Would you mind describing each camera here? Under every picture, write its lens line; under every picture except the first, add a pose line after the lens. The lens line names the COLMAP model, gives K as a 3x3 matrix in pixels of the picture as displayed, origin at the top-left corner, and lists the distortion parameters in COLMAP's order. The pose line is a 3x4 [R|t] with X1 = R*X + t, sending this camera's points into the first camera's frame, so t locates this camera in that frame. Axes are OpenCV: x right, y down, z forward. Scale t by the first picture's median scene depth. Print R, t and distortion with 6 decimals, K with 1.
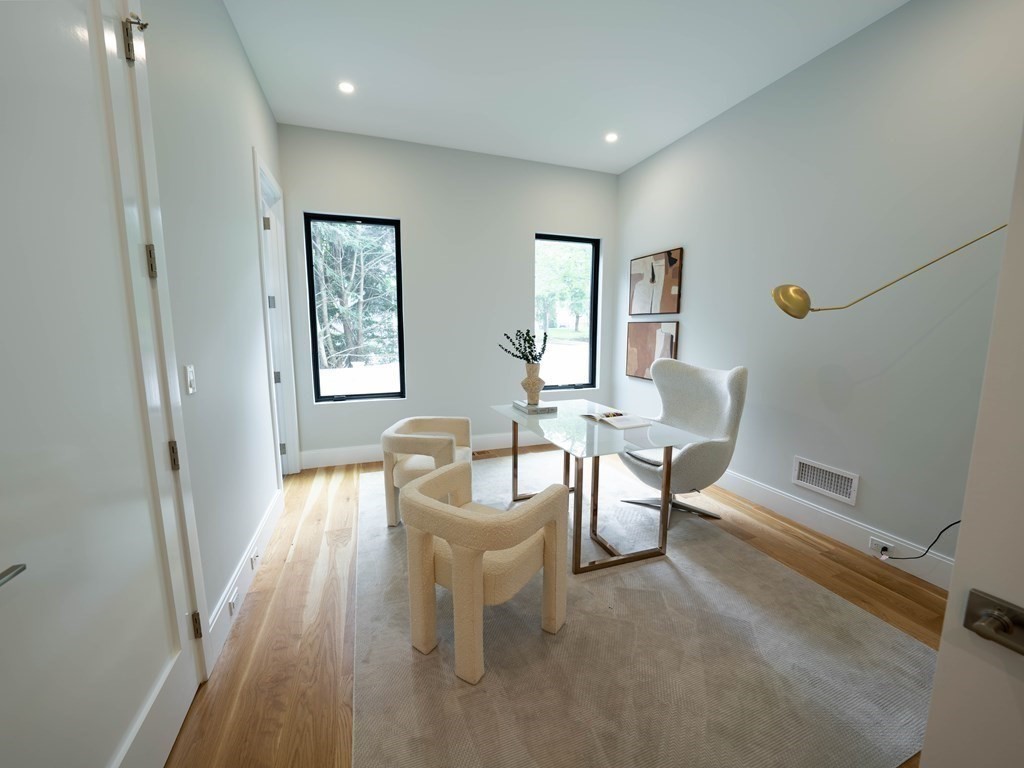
lens RADIAL K [[393.2, 0, 508.4], [0, 393.2, 382.1], [0, 0, 1]] dist [-0.007743, -0.000027]
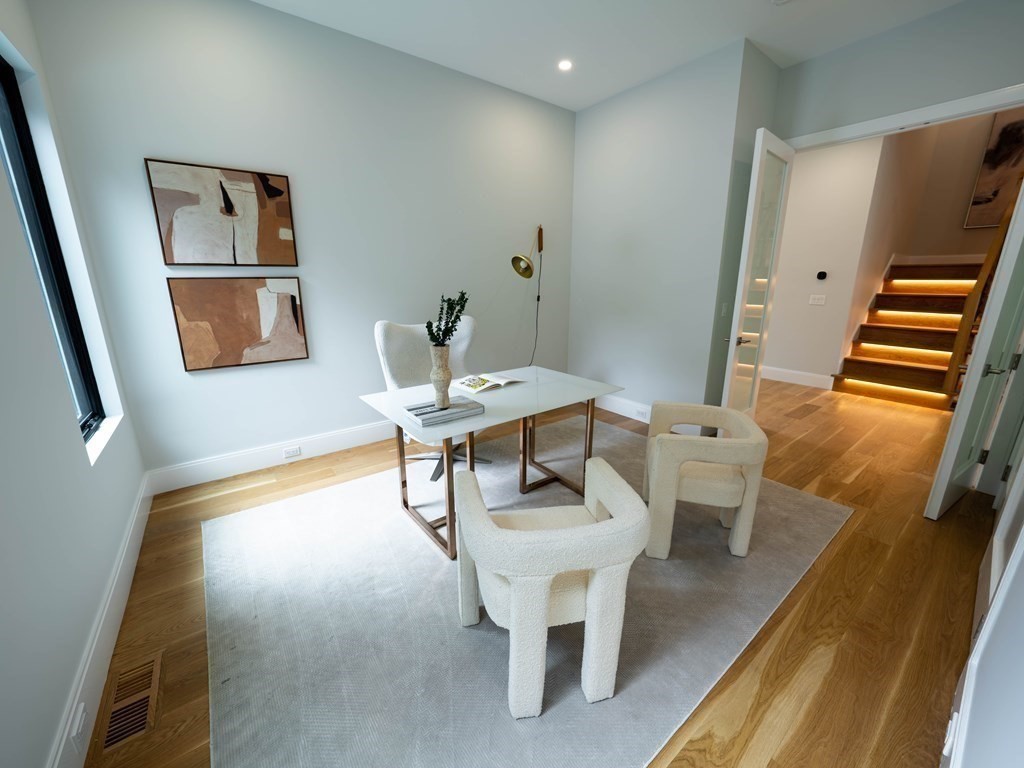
lens RADIAL K [[393.2, 0, 508.0], [0, 393.2, 382.0], [0, 0, 1]] dist [-0.007743, -0.000027]
pose [[-0.290091, -0.250326, 0.923680, -0.441107], [0.136596, 0.944470, 0.298860, -0.129268], [-0.947200, 0.212868, -0.239789, 0.810868]]
